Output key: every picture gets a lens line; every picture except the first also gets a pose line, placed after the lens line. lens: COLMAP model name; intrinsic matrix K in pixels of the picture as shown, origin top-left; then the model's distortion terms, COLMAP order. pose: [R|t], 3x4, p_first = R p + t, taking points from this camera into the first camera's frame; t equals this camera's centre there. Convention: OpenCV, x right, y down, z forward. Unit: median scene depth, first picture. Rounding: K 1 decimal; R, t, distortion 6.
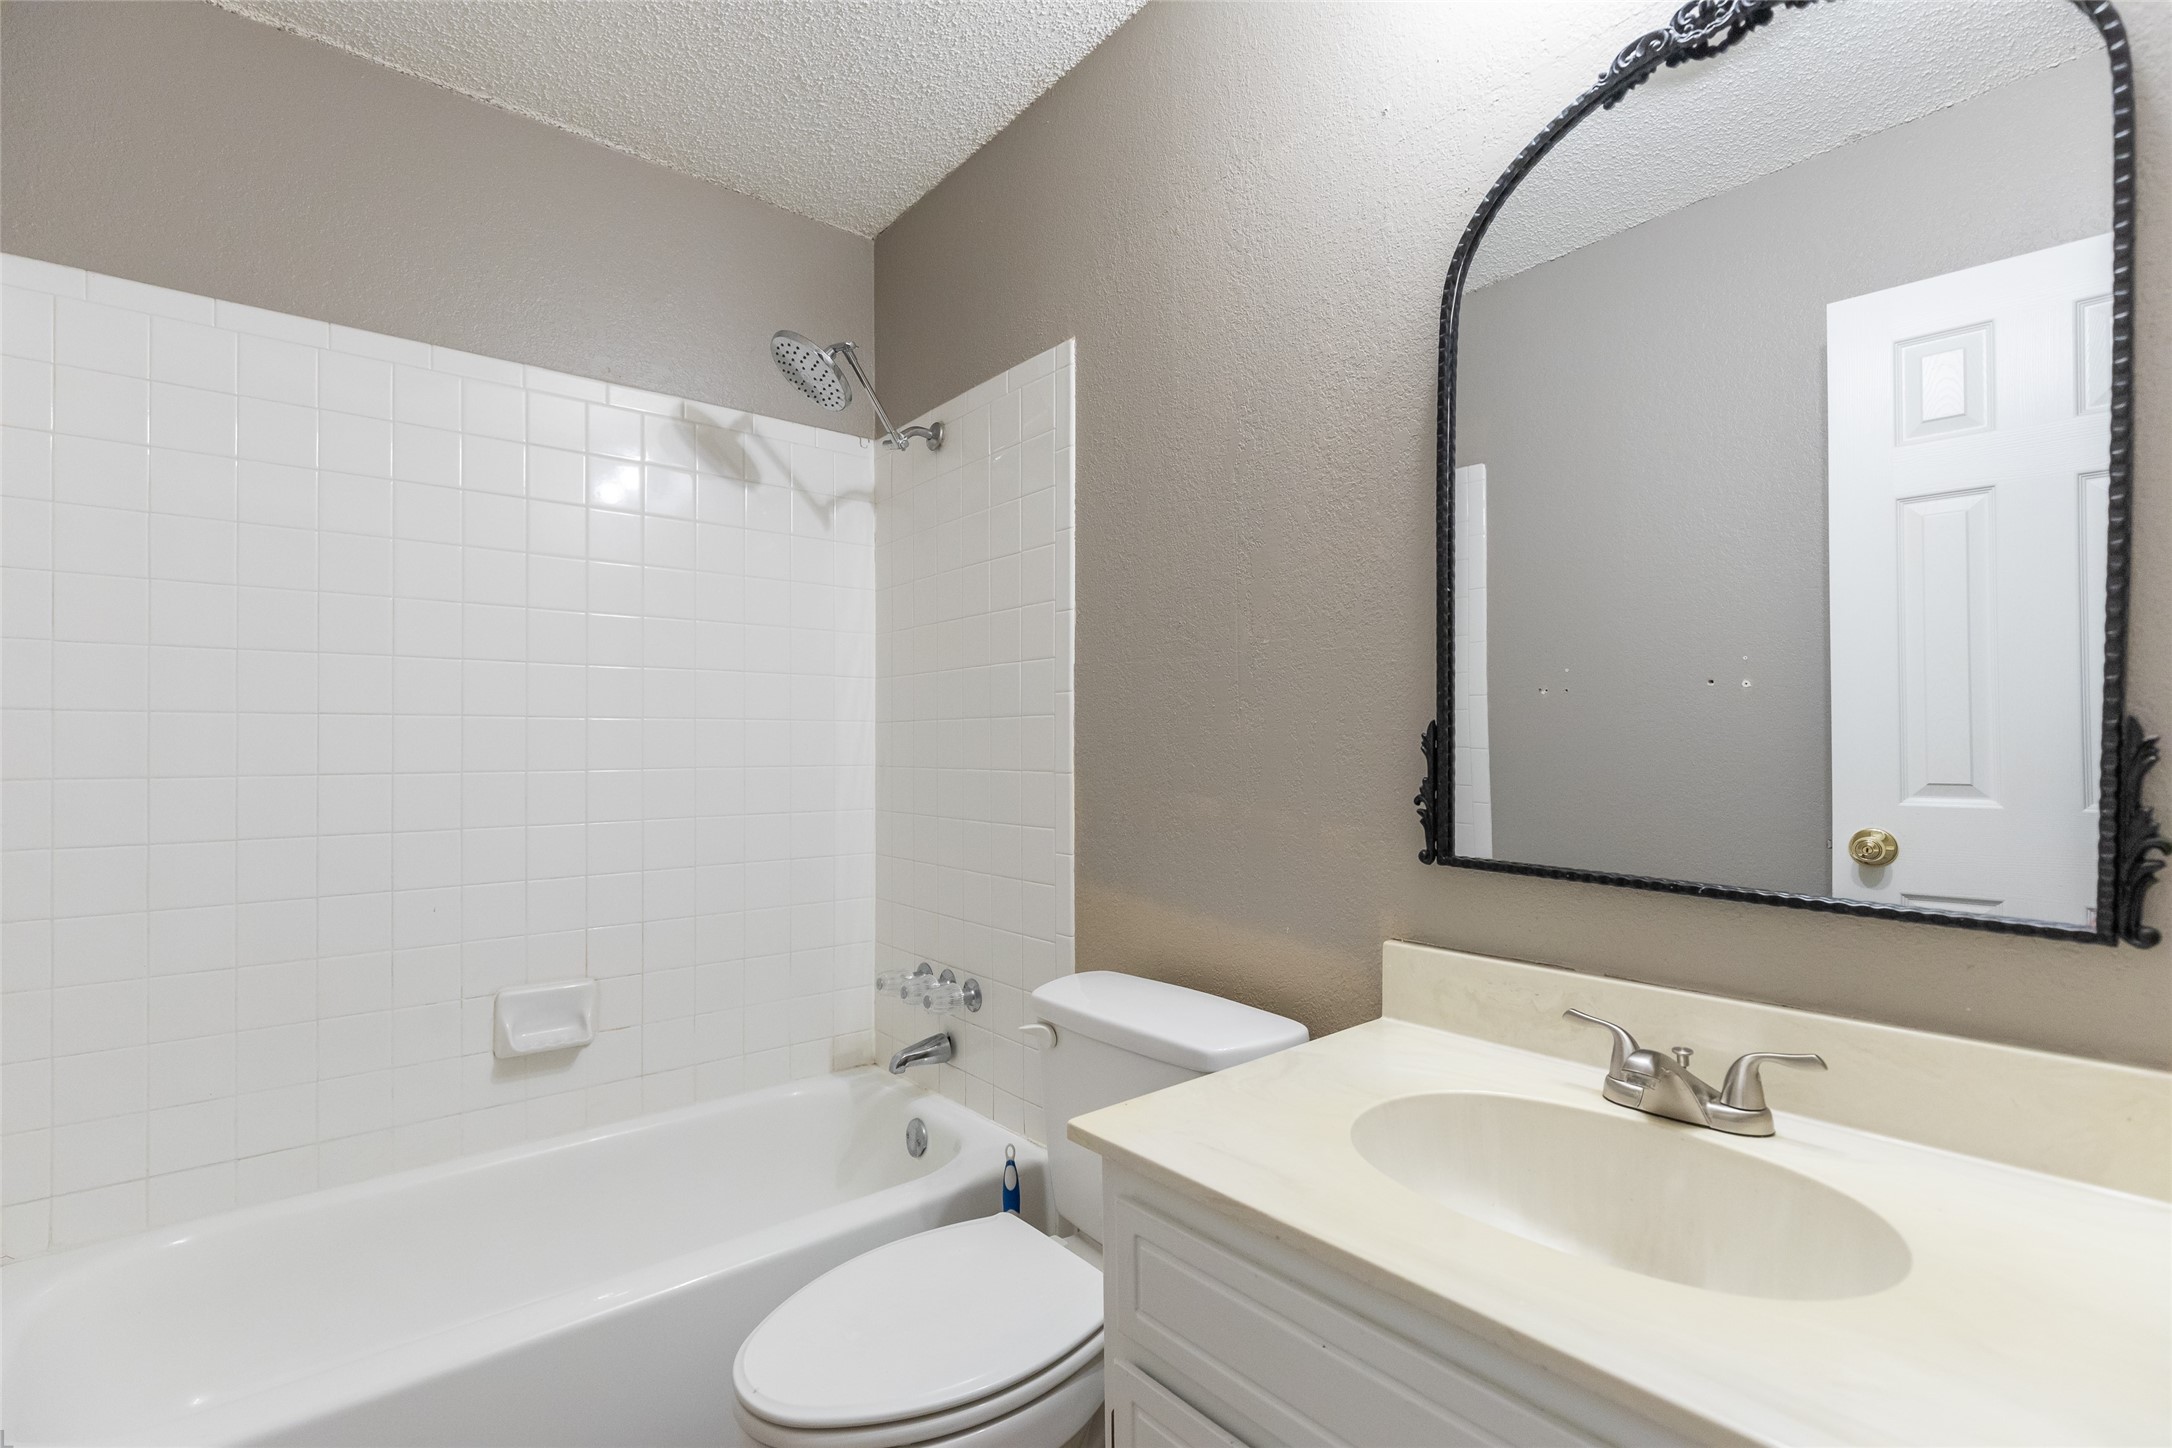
lens RADIAL K [[993.0, 0, 1089.1], [0, 993.0, 731.6], [0, 0, 1]] dist [0.010406, -0.001752]
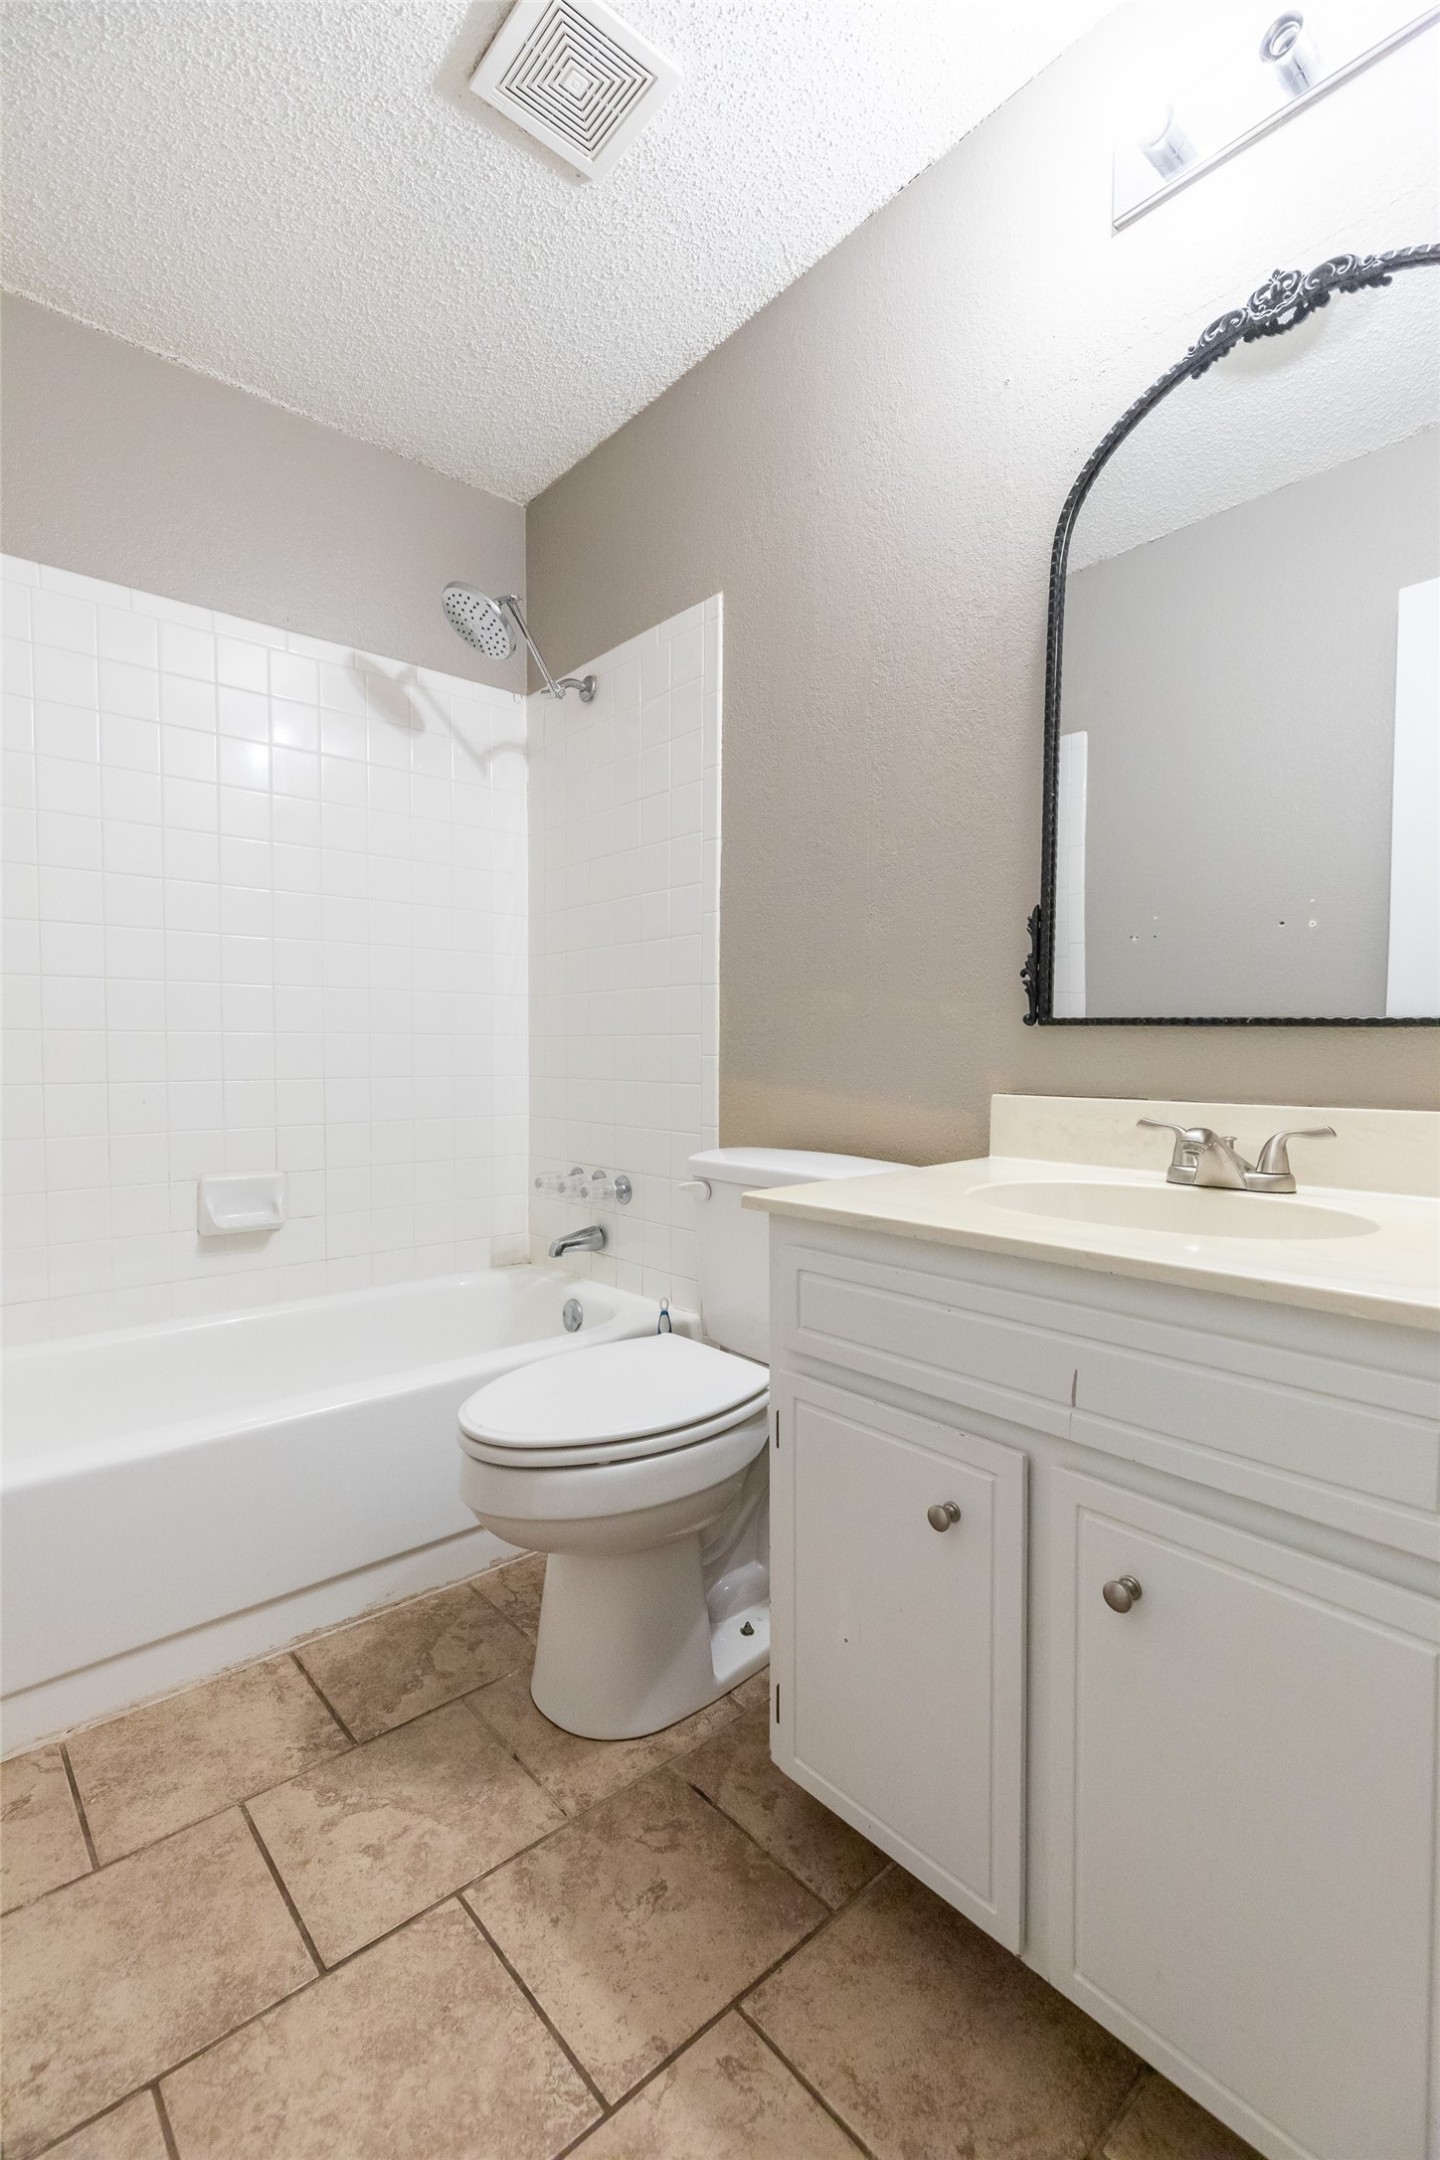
lens RADIAL K [[987.5, 0, 716.6], [0, 987.5, 1077.6], [0, 0, 1]] dist [0.010406, -0.001752]
pose [[0.999637, 0.009074, 0.025357, -0.045103], [-0.009973, 0.999318, 0.035558, 0.107295], [-0.025017, -0.035798, 0.999046, -0.122651]]
